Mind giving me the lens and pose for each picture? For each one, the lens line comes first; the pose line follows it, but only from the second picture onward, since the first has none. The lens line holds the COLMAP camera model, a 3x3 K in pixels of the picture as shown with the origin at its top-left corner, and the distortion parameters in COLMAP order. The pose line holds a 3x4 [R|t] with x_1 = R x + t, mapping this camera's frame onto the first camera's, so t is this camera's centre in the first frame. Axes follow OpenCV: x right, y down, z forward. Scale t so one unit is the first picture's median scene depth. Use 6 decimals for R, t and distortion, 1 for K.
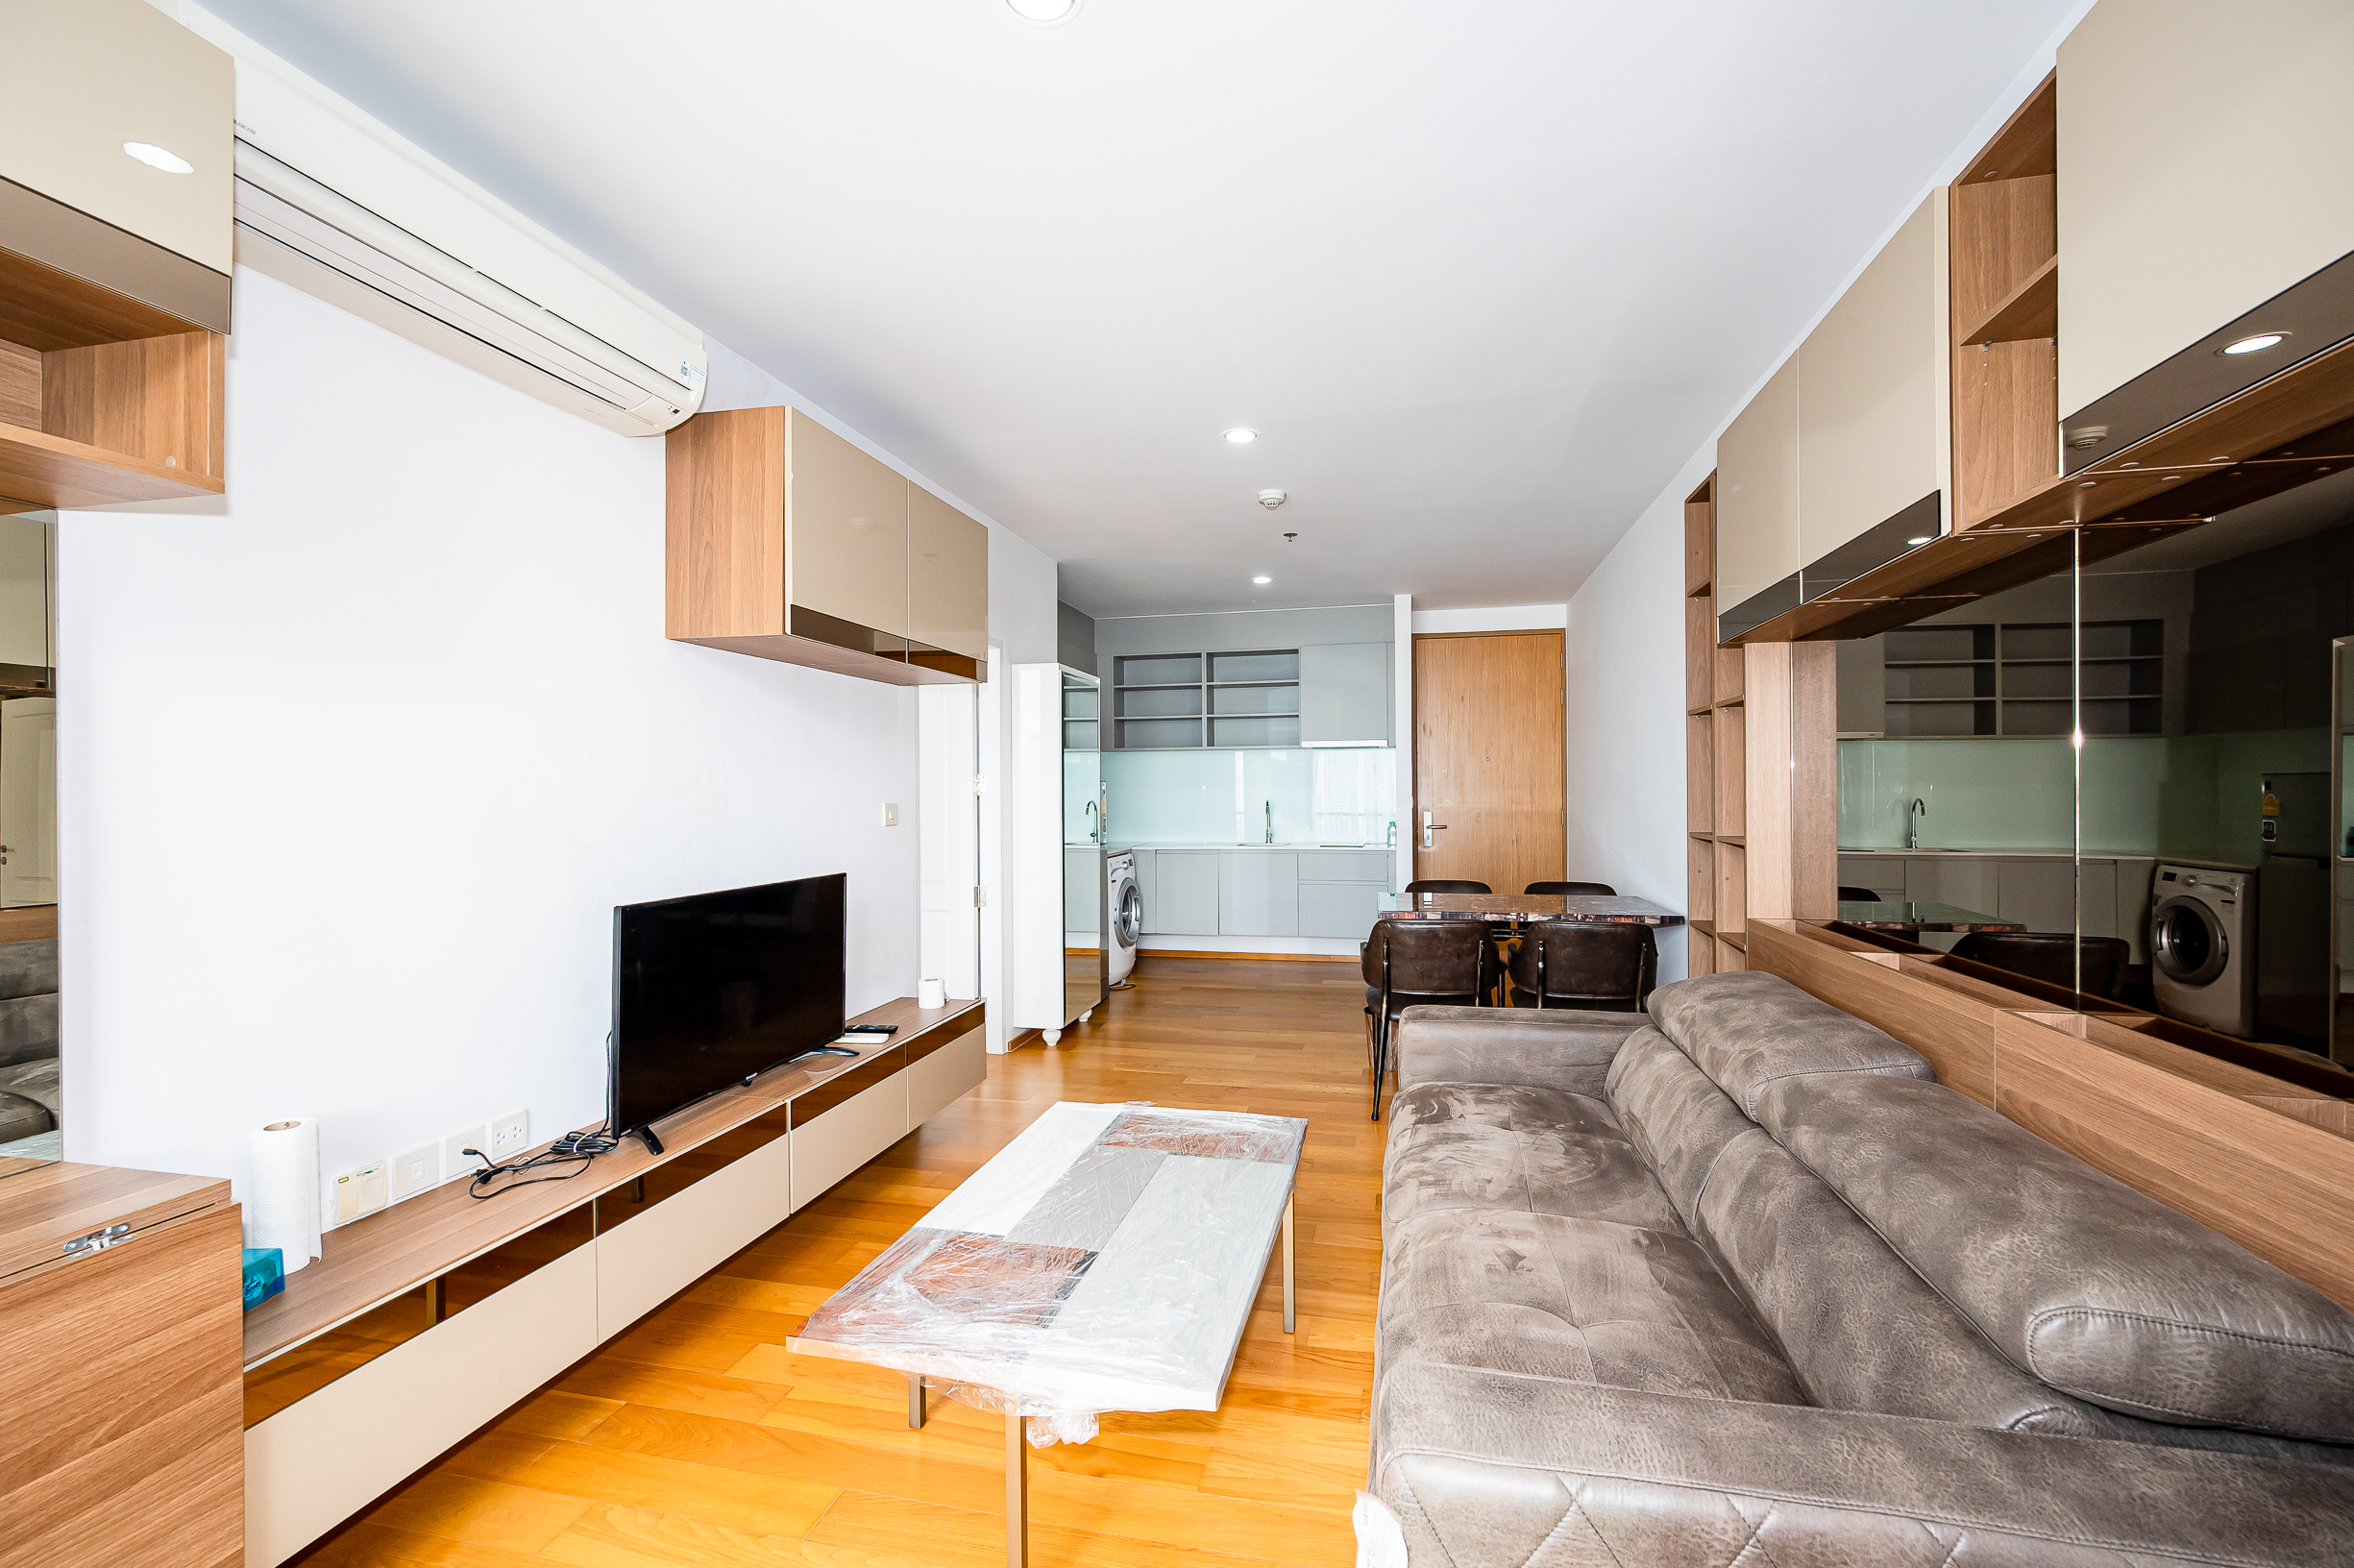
lens RADIAL K [[957.6, 0, 1185.7], [0, 957.6, 786.1], [0, 0, 1]] dist [-0.001447, -0.000154]
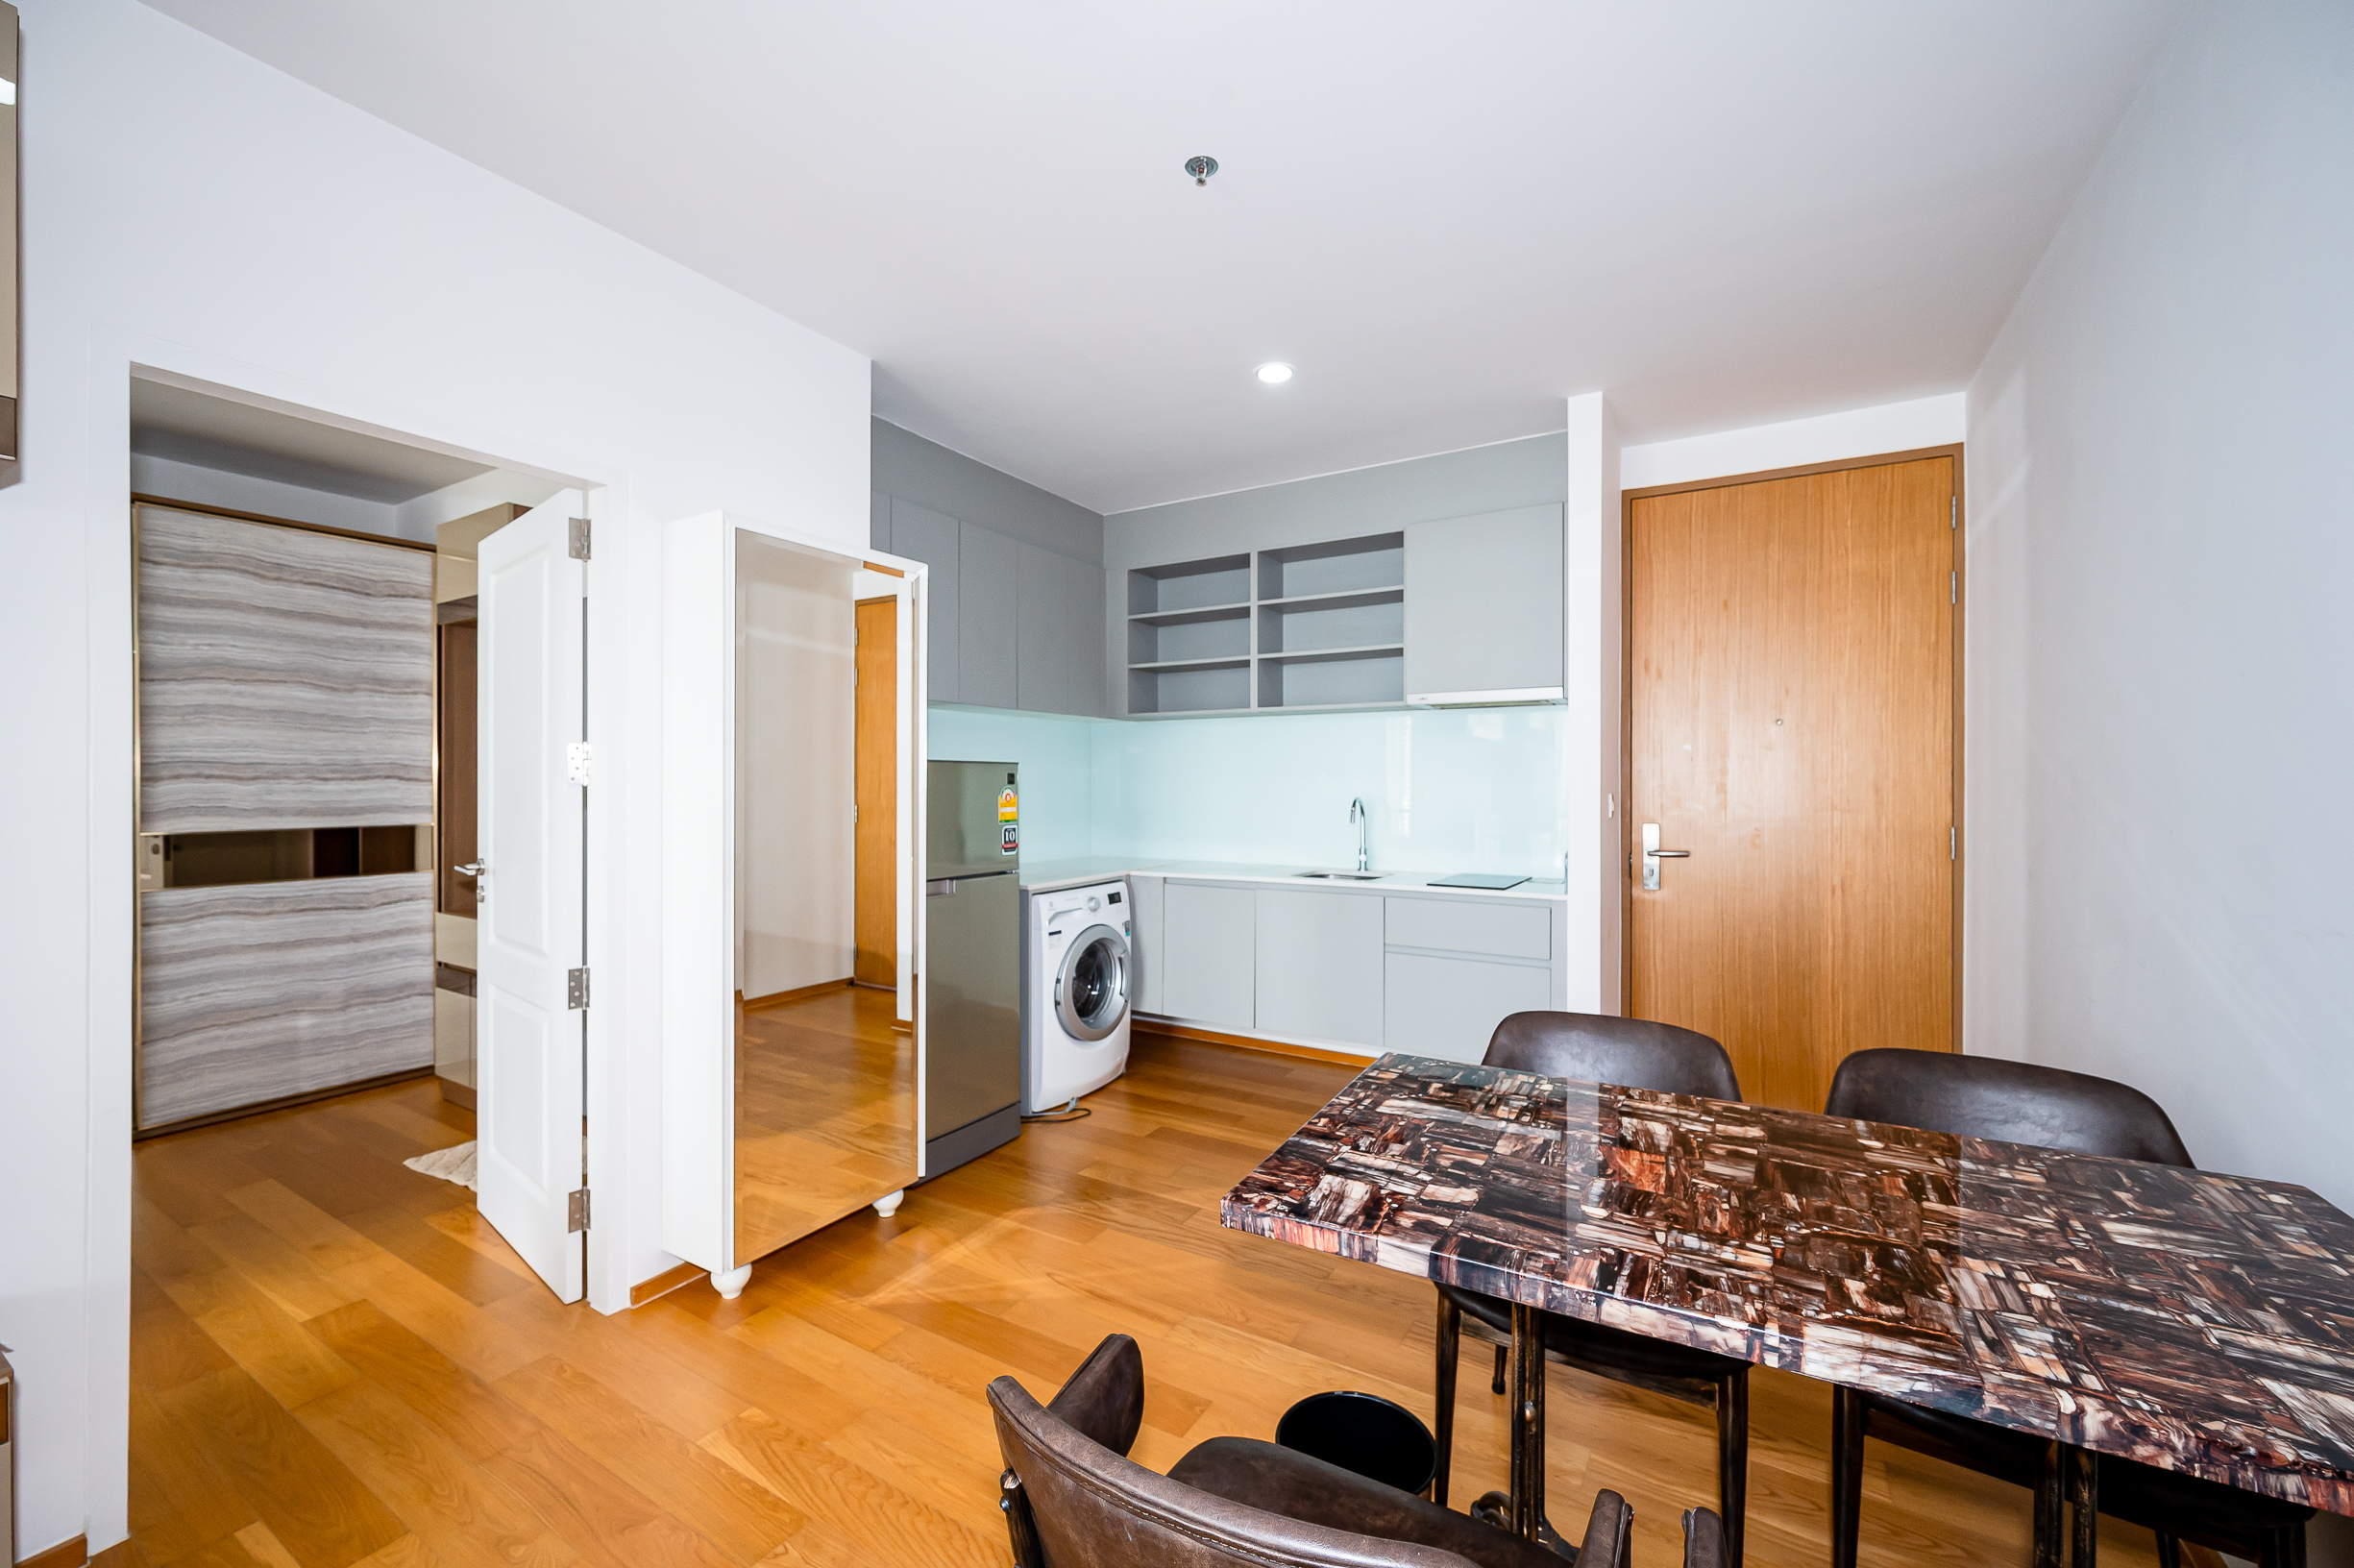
lens RADIAL K [[957.6, 0, 1185.7], [0, 957.6, 786.1], [0, 0, 1]] dist [-0.001447, -0.000154]
pose [[0.958652, 0.010314, -0.284395, 0.157066], [-0.006585, 0.999879, 0.014062, -0.000261], [0.284506, -0.011607, 0.958604, 0.417996]]
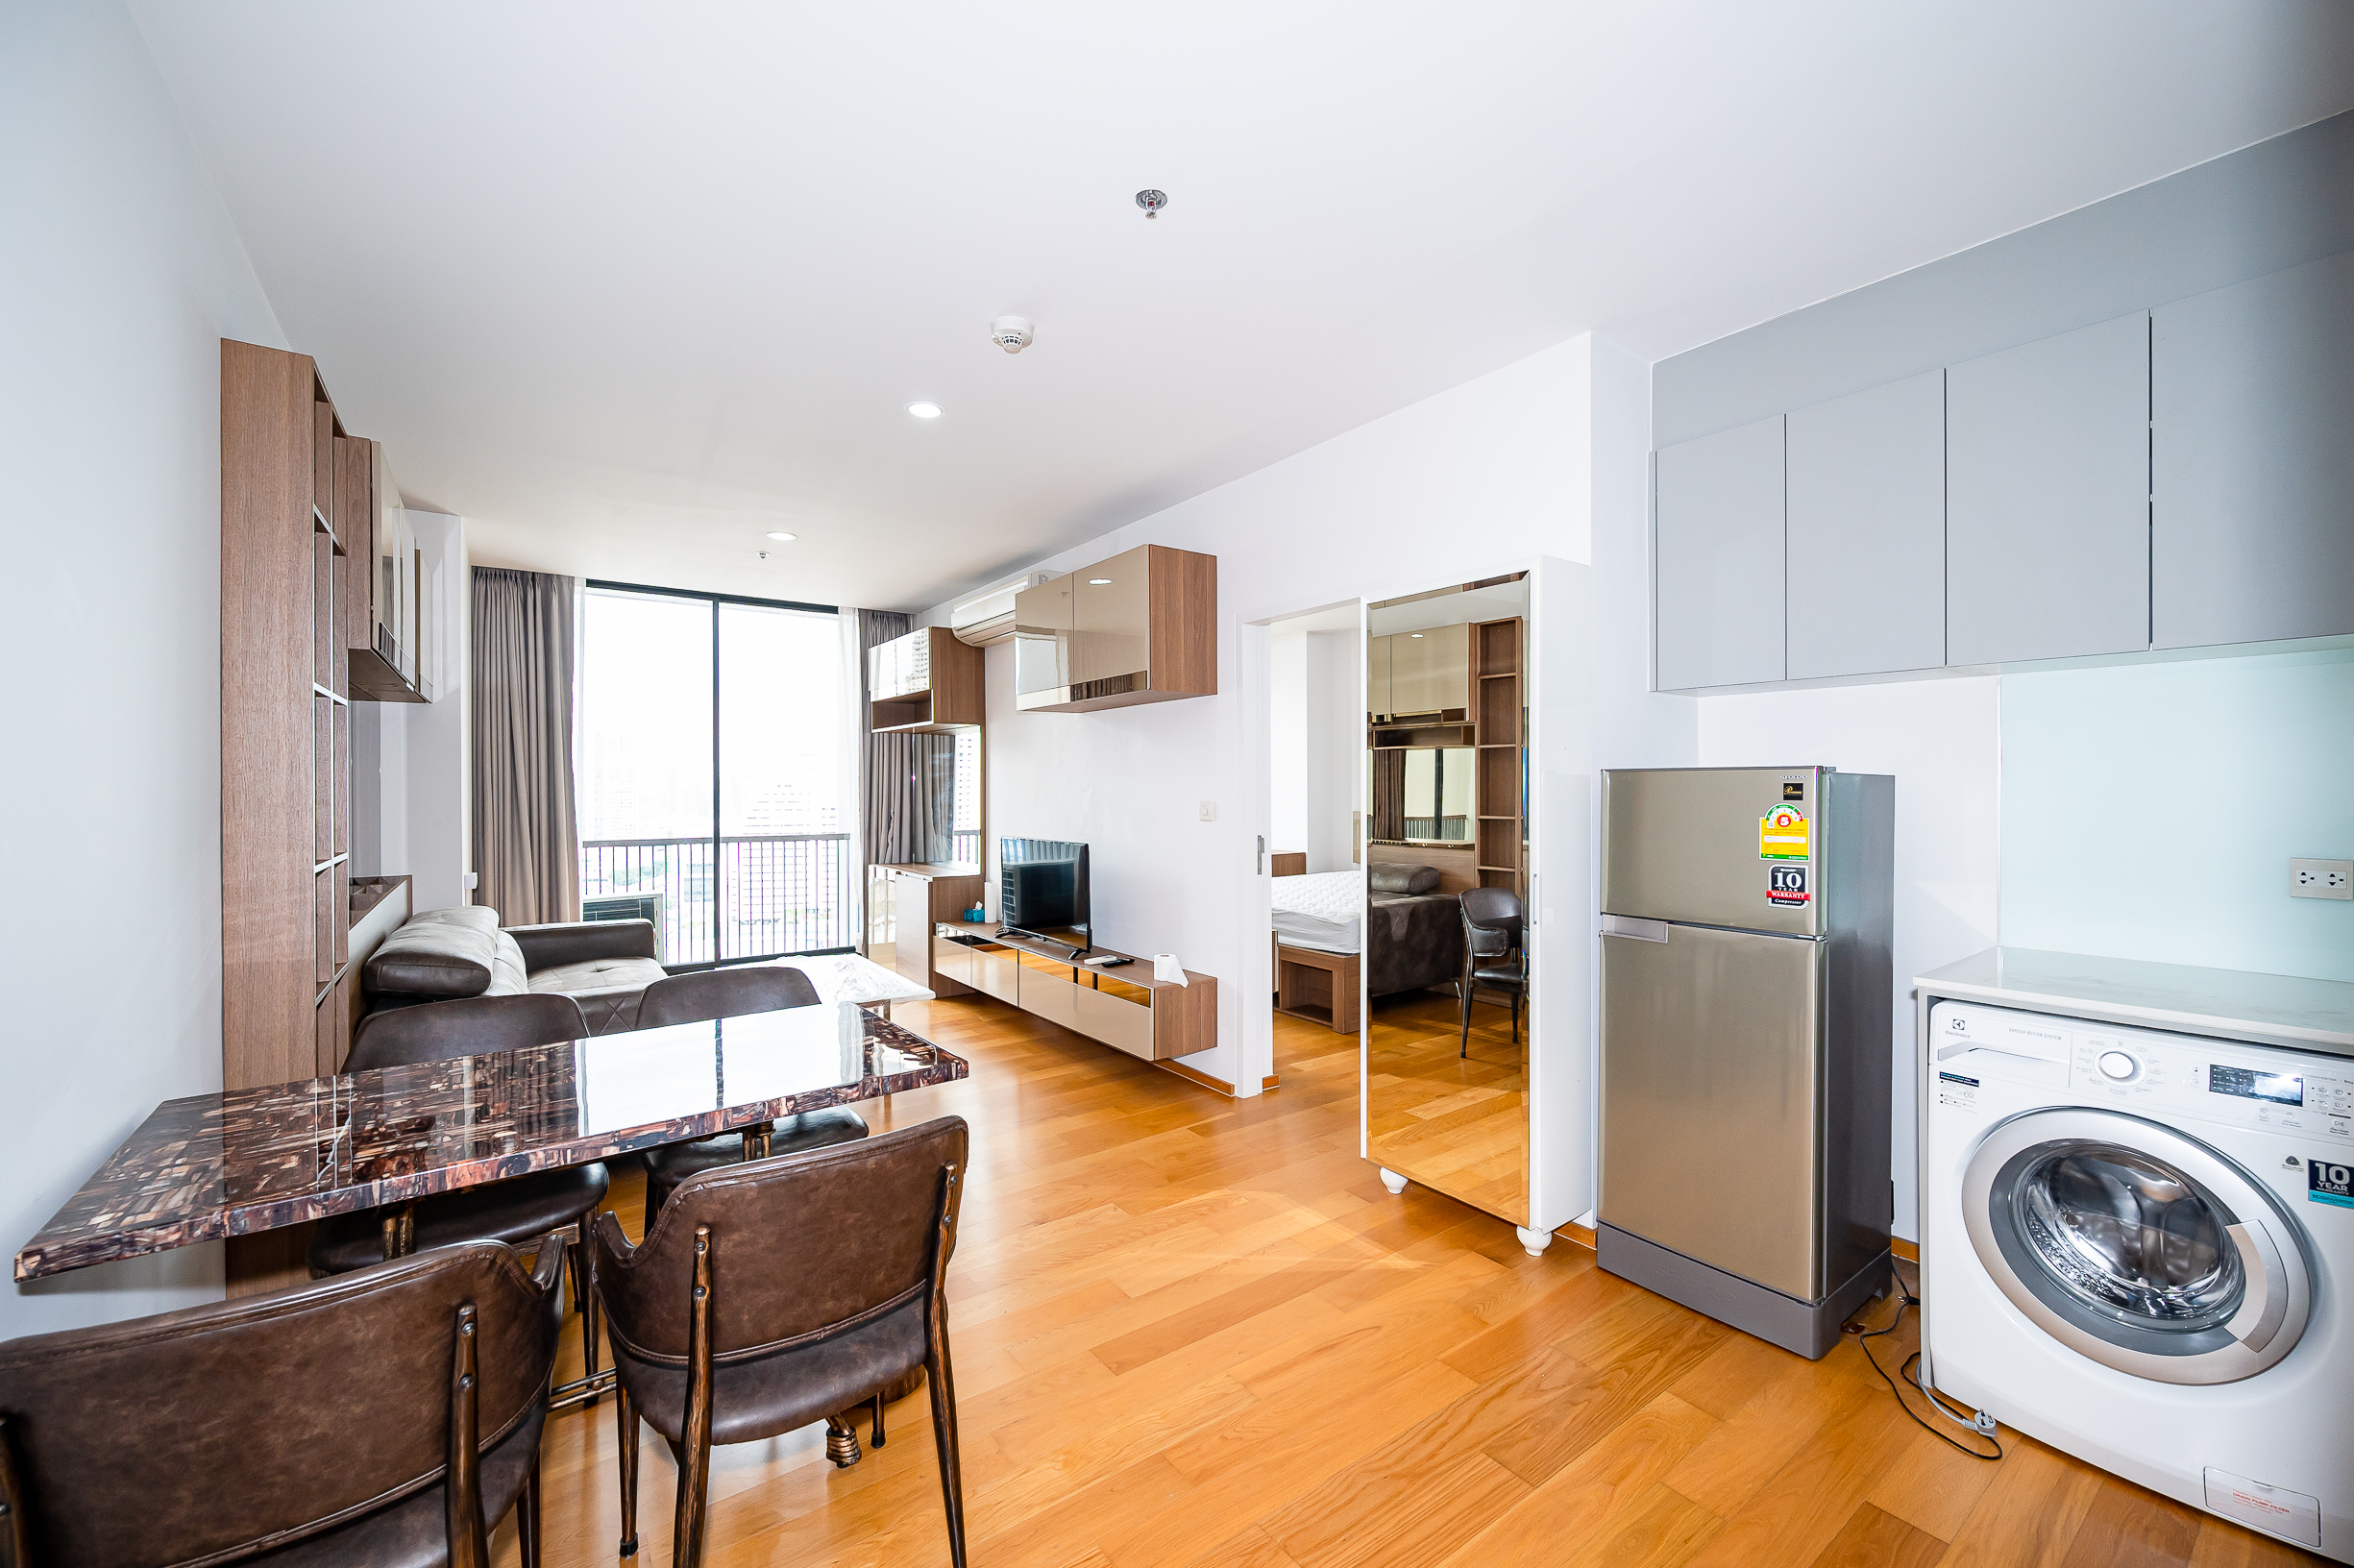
lens RADIAL K [[957.6, 0, 1185.7], [0, 957.6, 786.1], [0, 0, 1]] dist [-0.001447, -0.000154]
pose [[-0.659156, 0.011574, -0.751917, 0.330816], [0.014924, 0.999886, 0.002307, -0.002511], [0.751858, -0.009701, -0.659254, 1.021583]]
